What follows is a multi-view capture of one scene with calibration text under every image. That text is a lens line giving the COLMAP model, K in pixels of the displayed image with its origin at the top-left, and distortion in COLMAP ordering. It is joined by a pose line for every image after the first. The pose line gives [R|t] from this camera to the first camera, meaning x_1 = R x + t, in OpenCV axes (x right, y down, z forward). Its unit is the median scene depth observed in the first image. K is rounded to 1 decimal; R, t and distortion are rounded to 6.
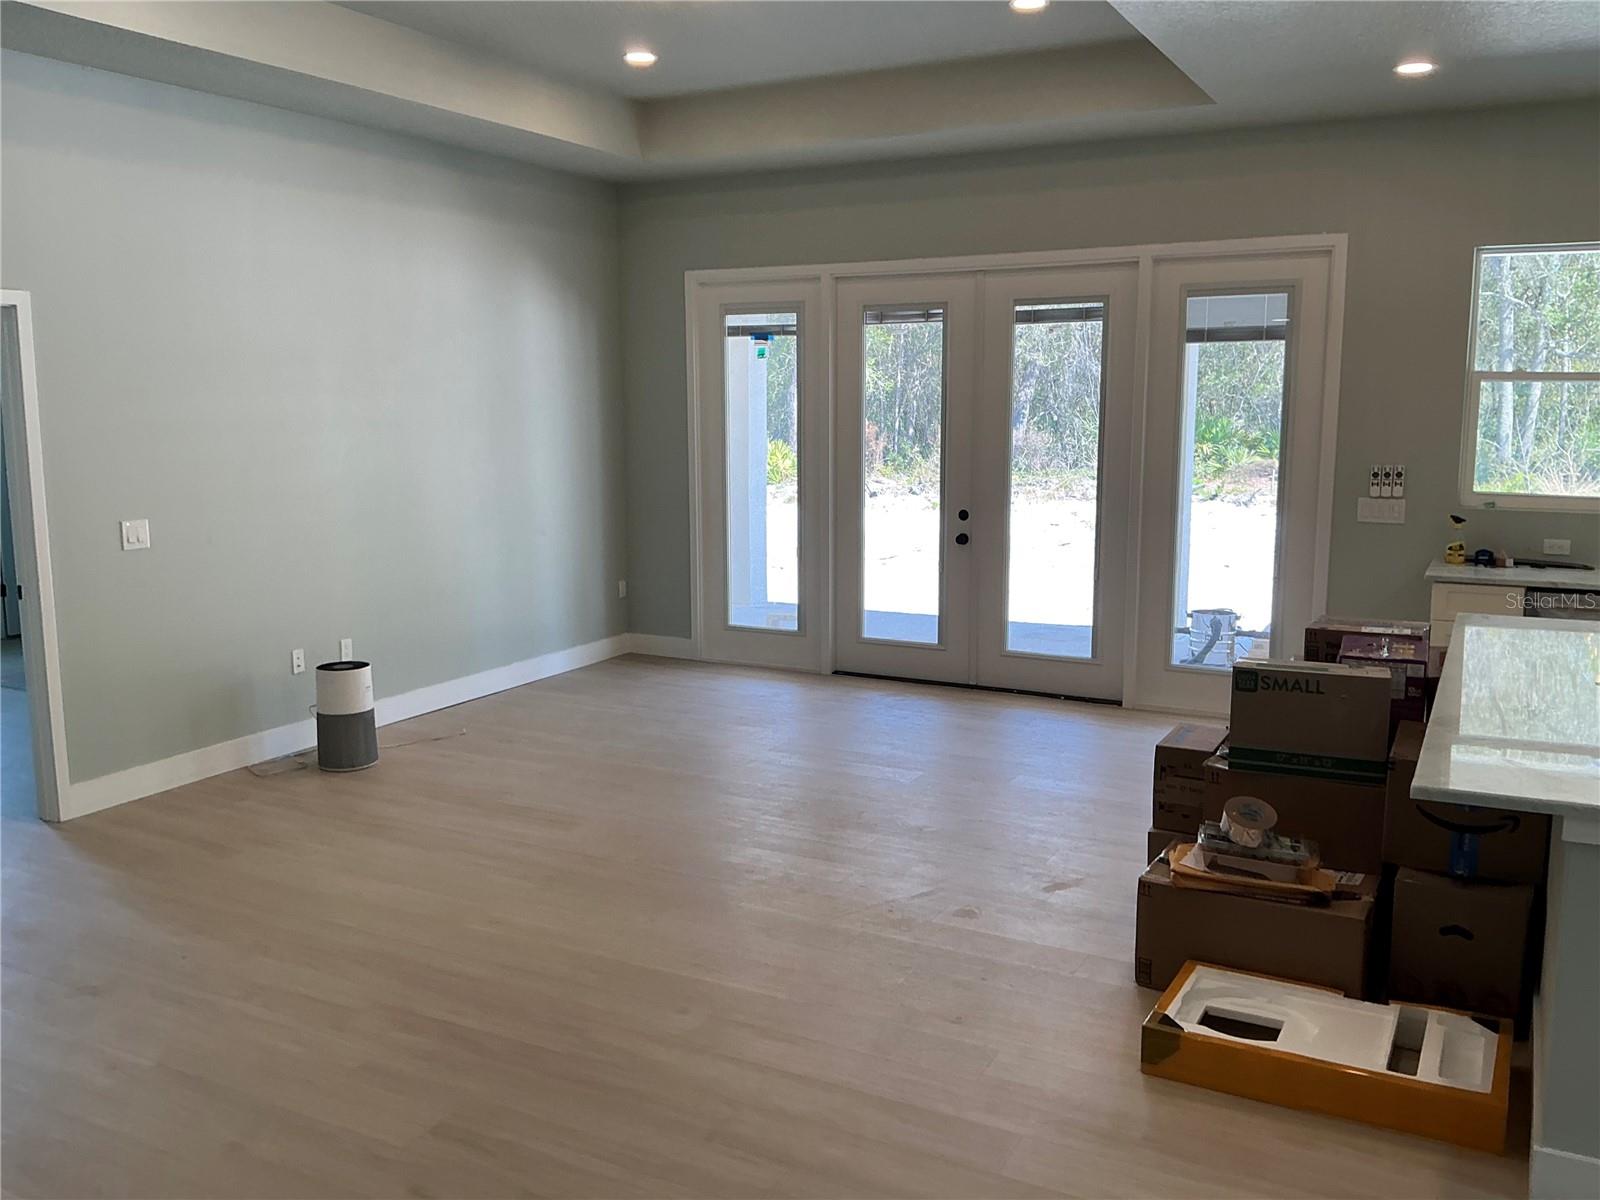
lens RADIAL K [[1361.8, 0, 793.0], [0, 1361.8, 598.8], [0, 0, 1]] dist [0.115749, -0.209880]
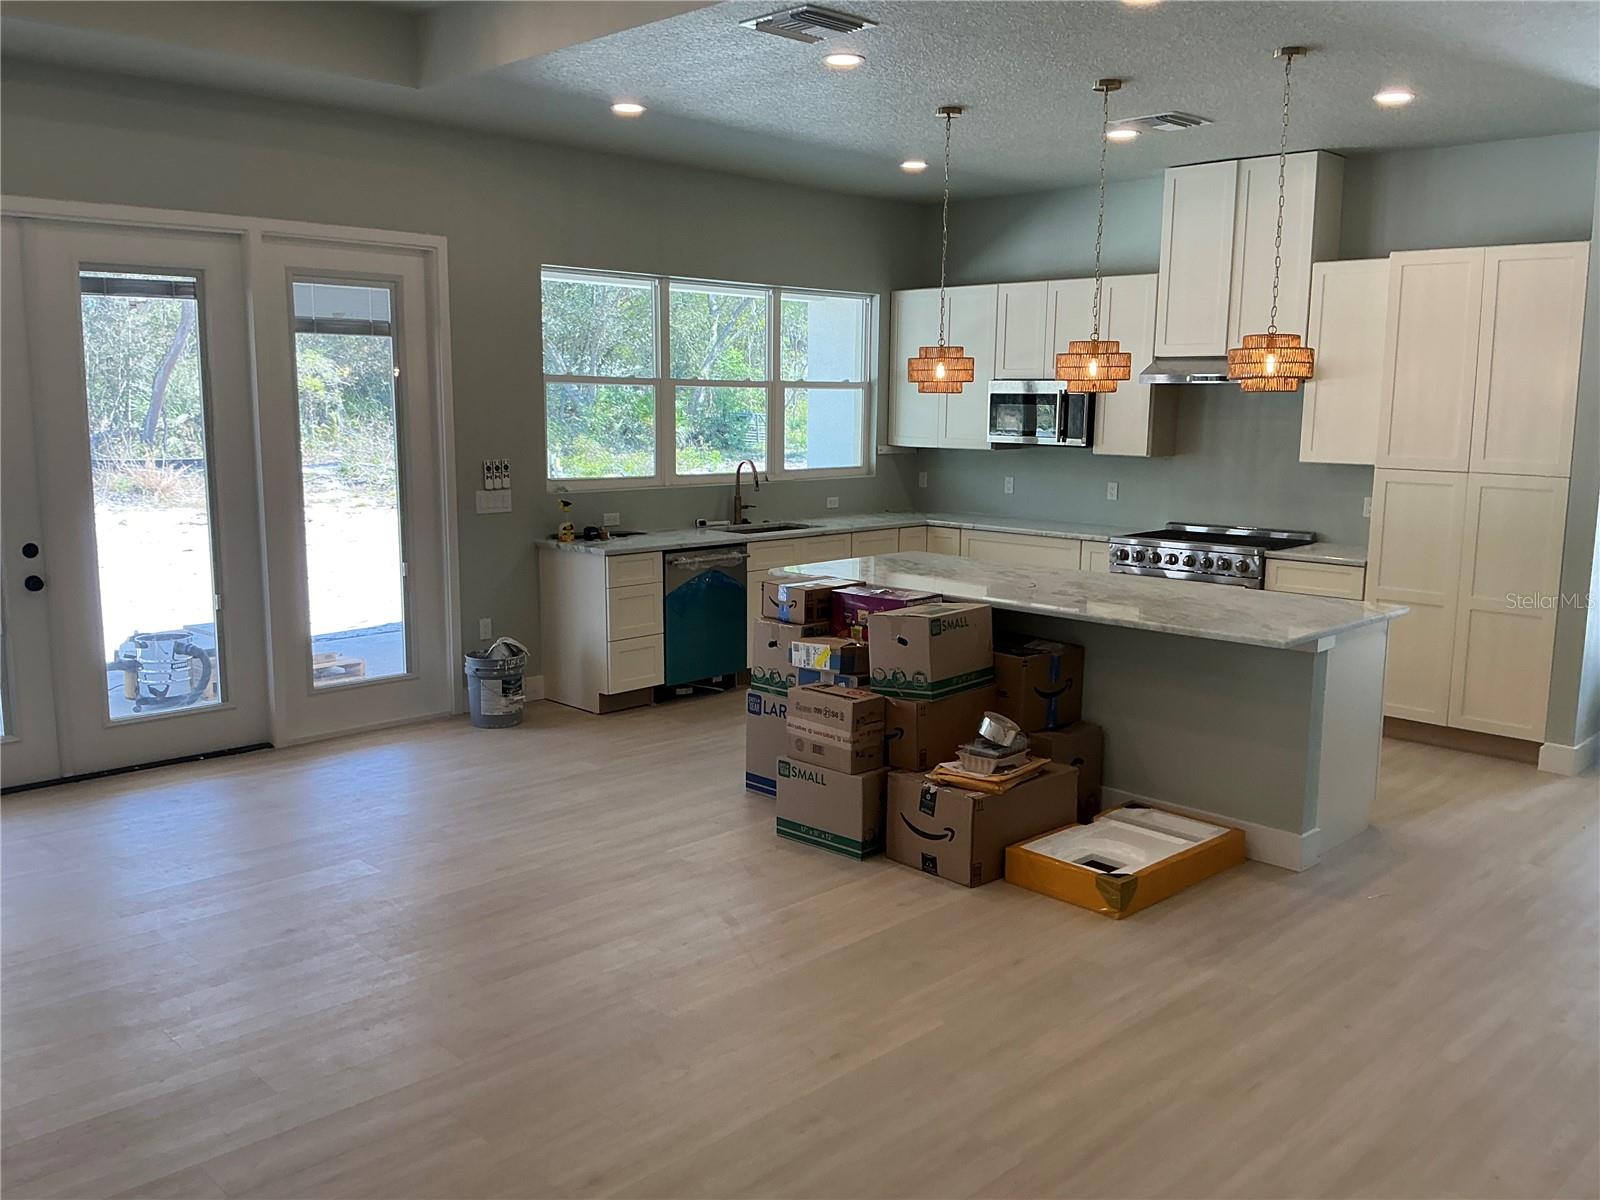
lens RADIAL K [[1361.8, 0, 801.4], [0, 1361.8, 606.9], [0, 0, 1]] dist [0.115749, -0.209880]
pose [[0.284009, -0.143019, 0.948095, -0.534242], [0.133116, 0.985118, 0.108728, -0.066769], [-0.949536, 0.095327, 0.298821, 0.457124]]
